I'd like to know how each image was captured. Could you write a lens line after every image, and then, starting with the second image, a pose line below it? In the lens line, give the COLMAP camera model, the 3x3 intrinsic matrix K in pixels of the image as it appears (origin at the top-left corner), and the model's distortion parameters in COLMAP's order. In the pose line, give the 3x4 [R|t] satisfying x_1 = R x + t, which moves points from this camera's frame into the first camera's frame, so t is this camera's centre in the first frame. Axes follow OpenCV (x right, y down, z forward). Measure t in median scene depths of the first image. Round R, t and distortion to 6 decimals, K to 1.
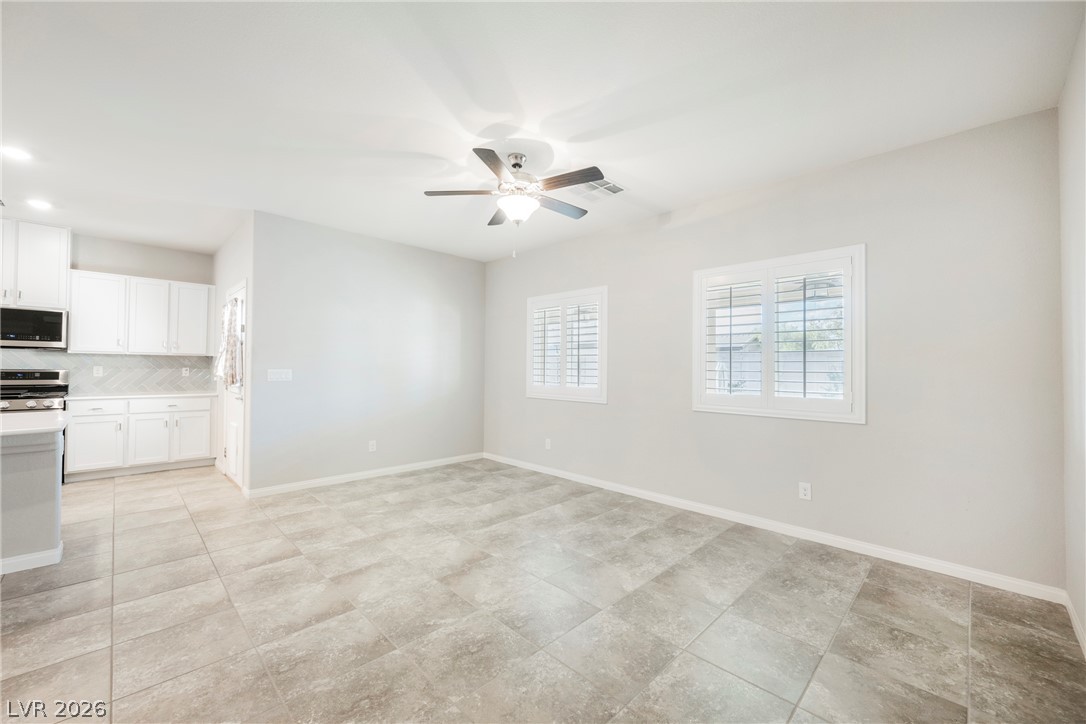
lens RADIAL K [[422.1, 0, 542.9], [0, 422.1, 361.7], [0, 0, 1]] dist [-0.001211, 0.000029]
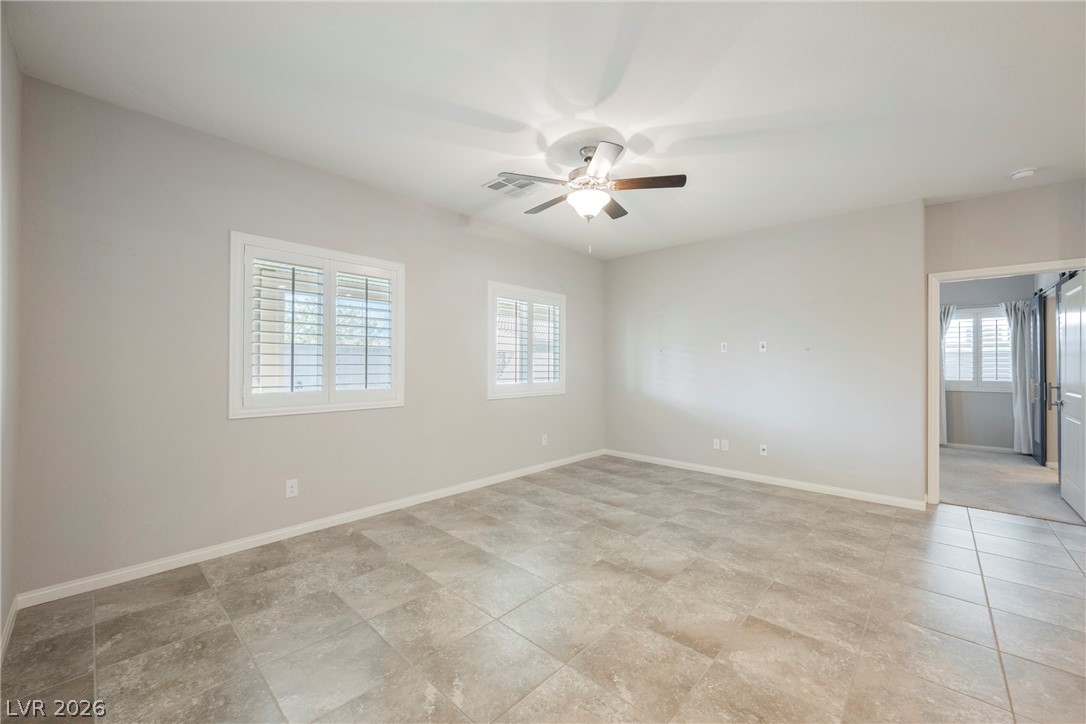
lens RADIAL K [[422.1, 0, 543.0], [0, 422.1, 362.8], [0, 0, 1]] dist [-0.001211, 0.000029]
pose [[-0.030550, -0.004643, 0.999522, -0.717827], [-0.019914, 0.999794, 0.004035, 0.005160], [-0.999335, -0.019782, -0.030636, 0.779709]]
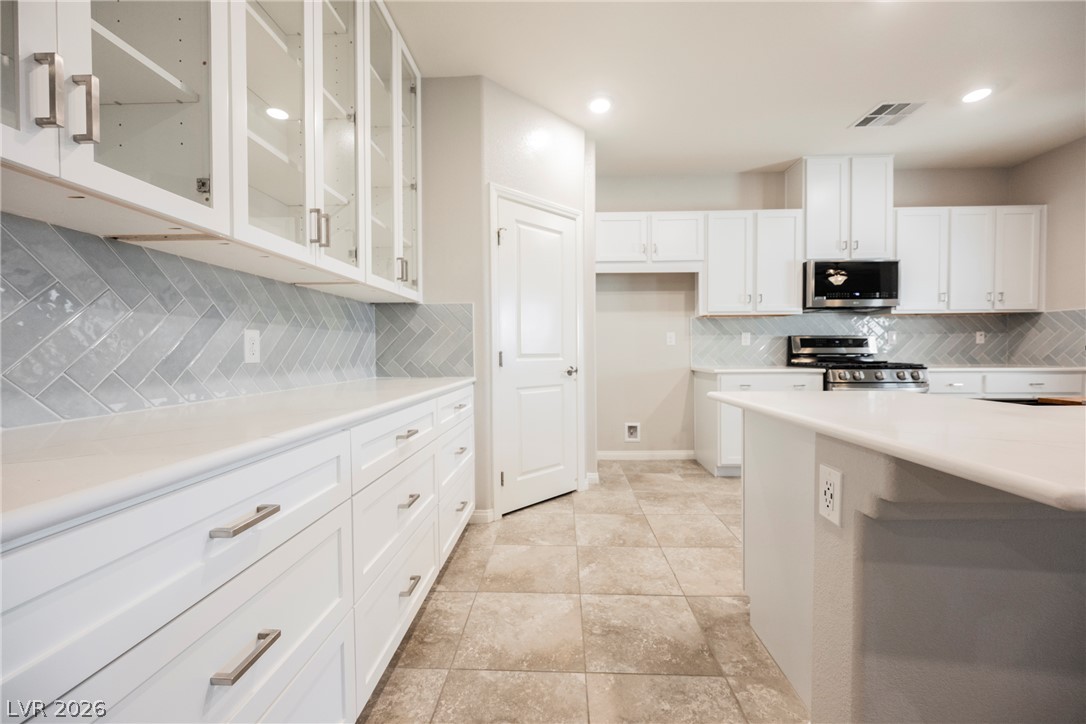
lens RADIAL K [[422.1, 0, 549.4], [0, 422.1, 359.9], [0, 0, 1]] dist [-0.001211, 0.000029]
pose [[0.678012, 0.000900, -0.735050, -1.054857], [0.025199, 0.999383, 0.024468, 0.033834], [0.734619, -0.035112, 0.677571, -0.031103]]
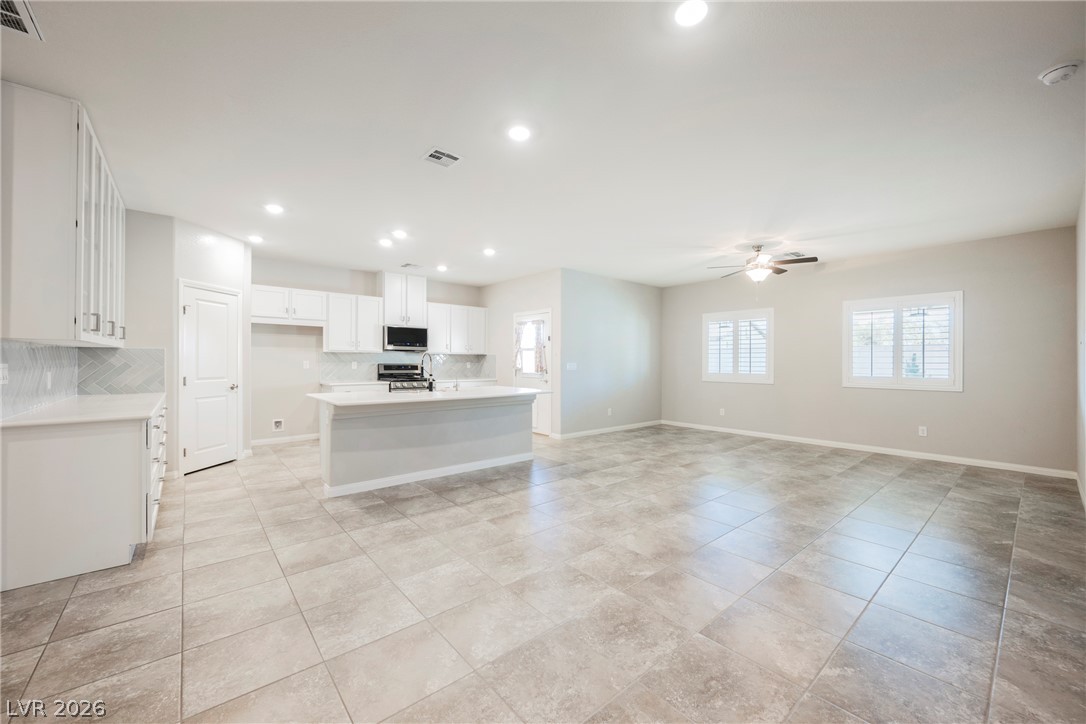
lens RADIAL K [[422.1, 0, 543.3], [0, 422.1, 360.2], [0, 0, 1]] dist [-0.001211, 0.000029]
pose [[0.995637, -0.005848, -0.093130, -0.563332], [0.007177, 0.999877, 0.013945, -0.016041], [0.093037, -0.014552, 0.995556, -0.635802]]
